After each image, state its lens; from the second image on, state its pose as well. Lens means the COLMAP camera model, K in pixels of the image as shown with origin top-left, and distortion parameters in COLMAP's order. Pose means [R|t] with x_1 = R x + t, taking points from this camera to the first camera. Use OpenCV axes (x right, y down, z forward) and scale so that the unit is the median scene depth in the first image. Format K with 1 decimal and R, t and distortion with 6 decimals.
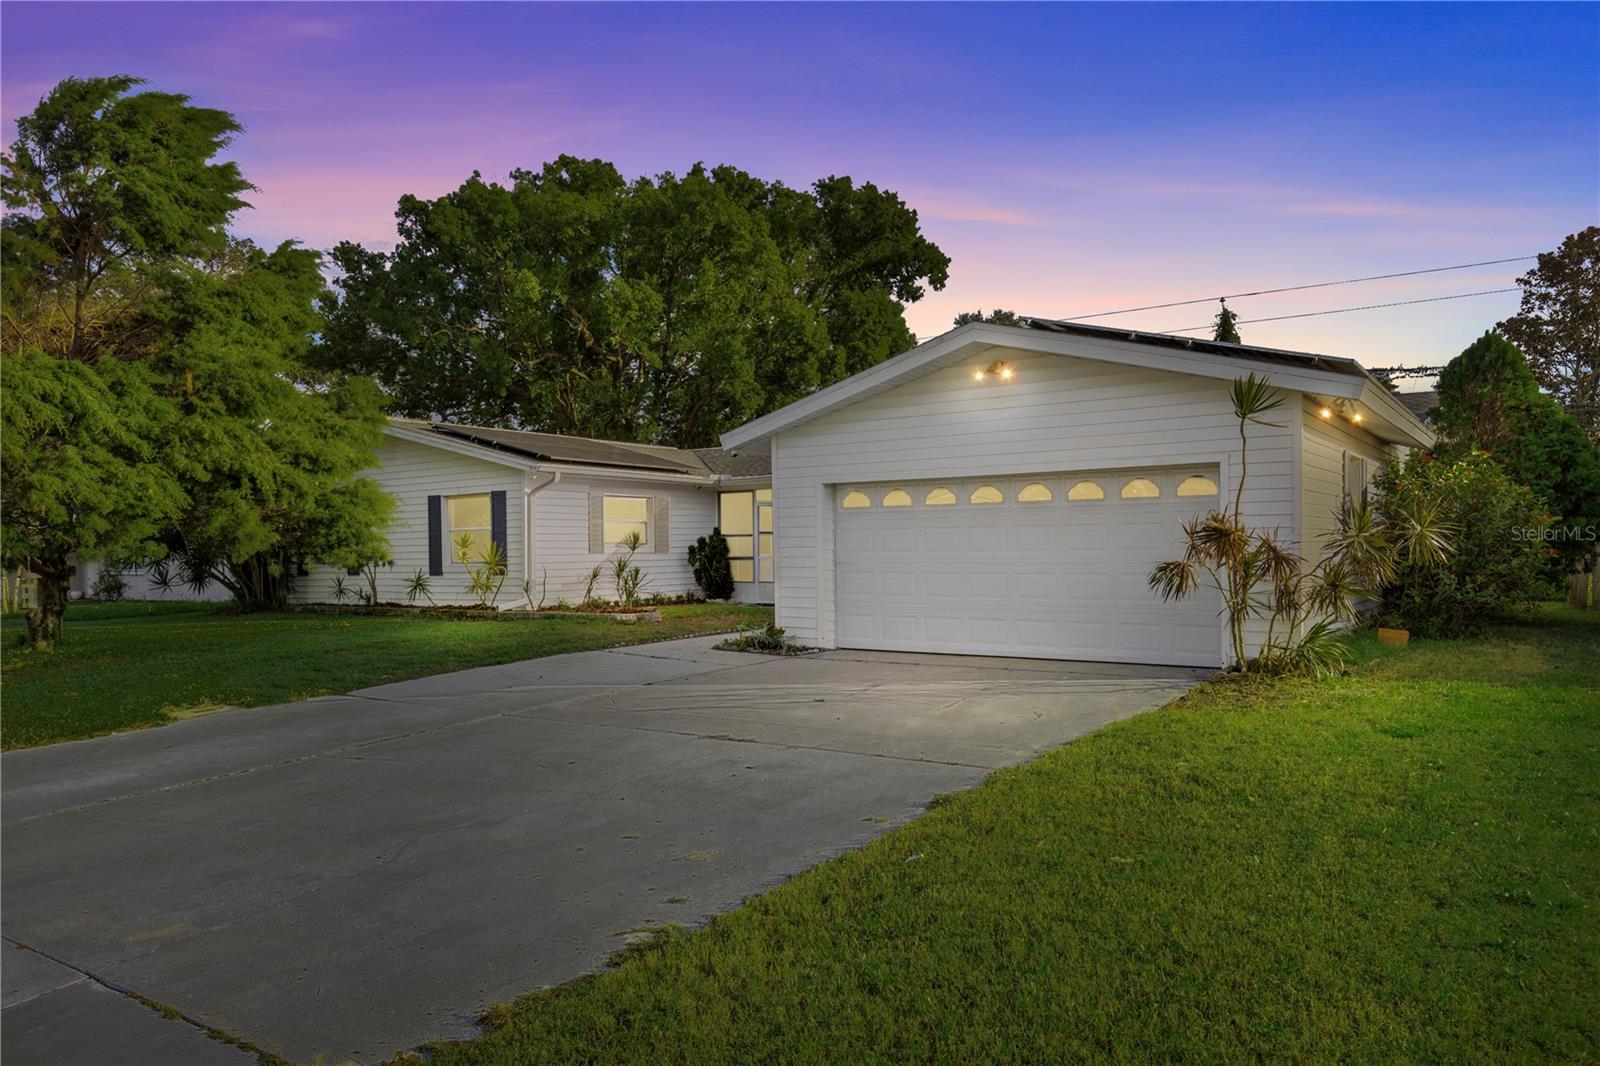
lens RADIAL K [[1091.0, 0, 800.0], [0, 1091.0, 533.0], [0, 0, 1]] dist [0.000087, -0.000011]
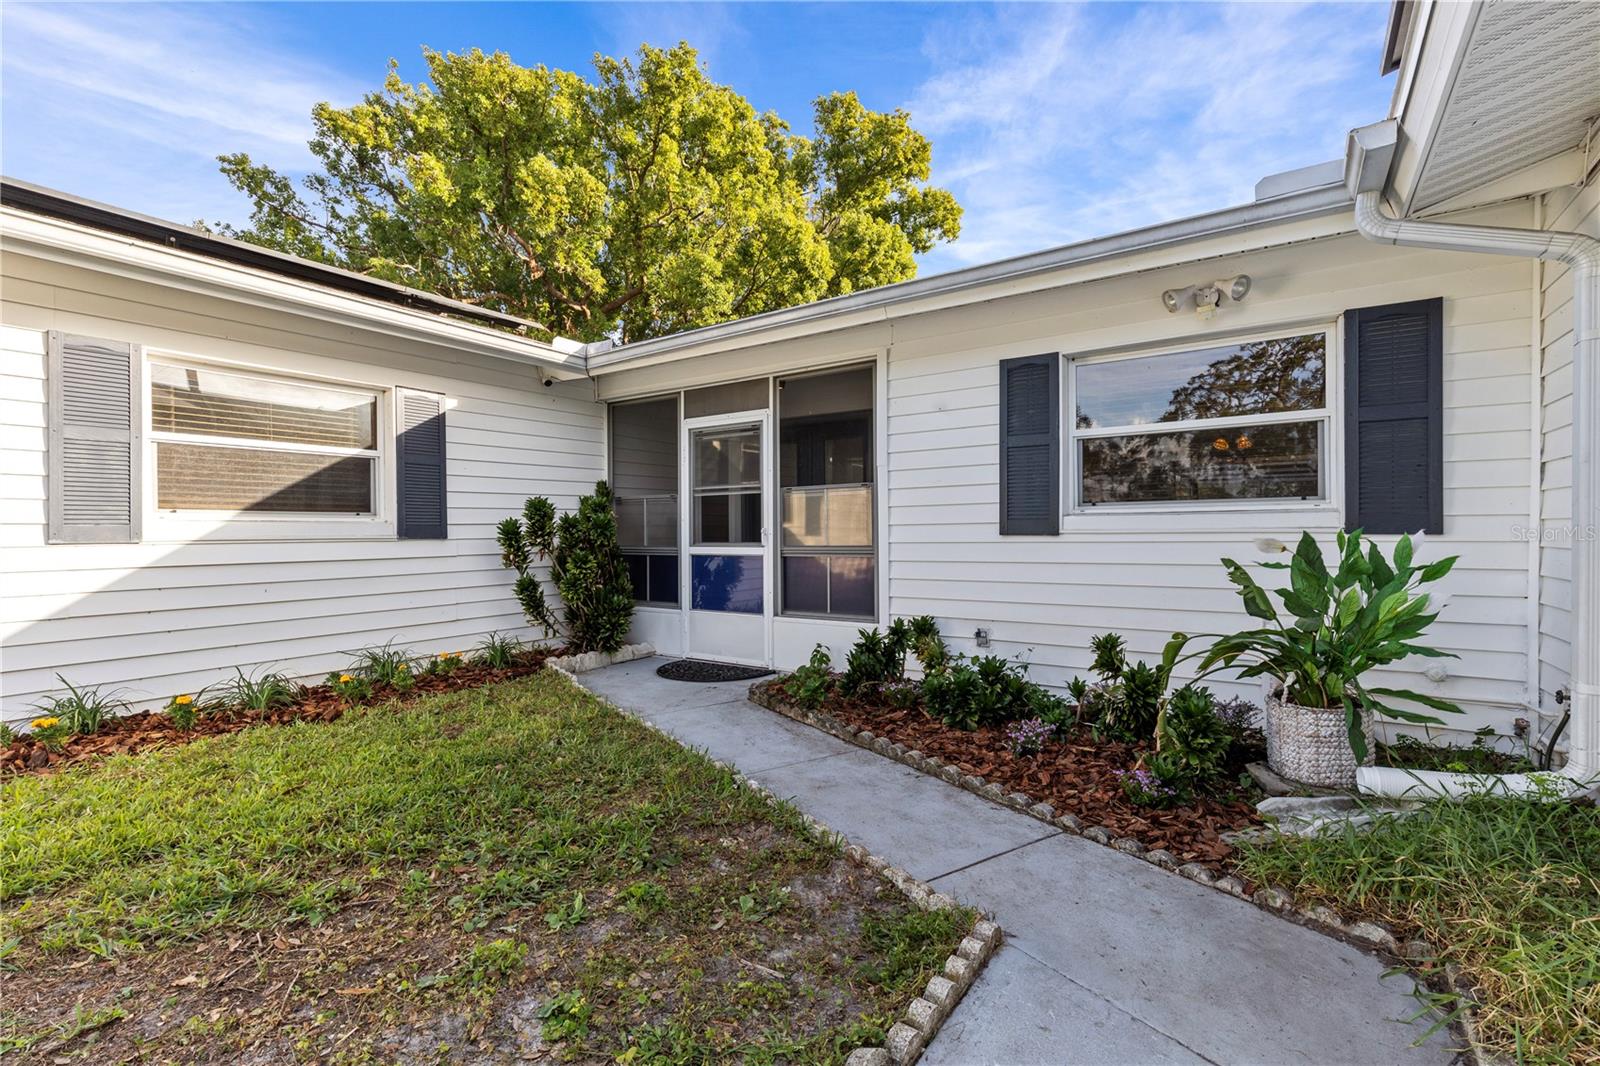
lens RADIAL K [[714.9, 0, 800.0], [0, 714.9, 533.0], [0, 0, 1]] dist [0.001351, 0.000098]
pose [[0.999940, 0.008144, 0.007308, 0.002205], [-0.008243, 0.999874, 0.013545, 0.007695], [-0.007197, -0.013605, 0.999882, 0.505779]]
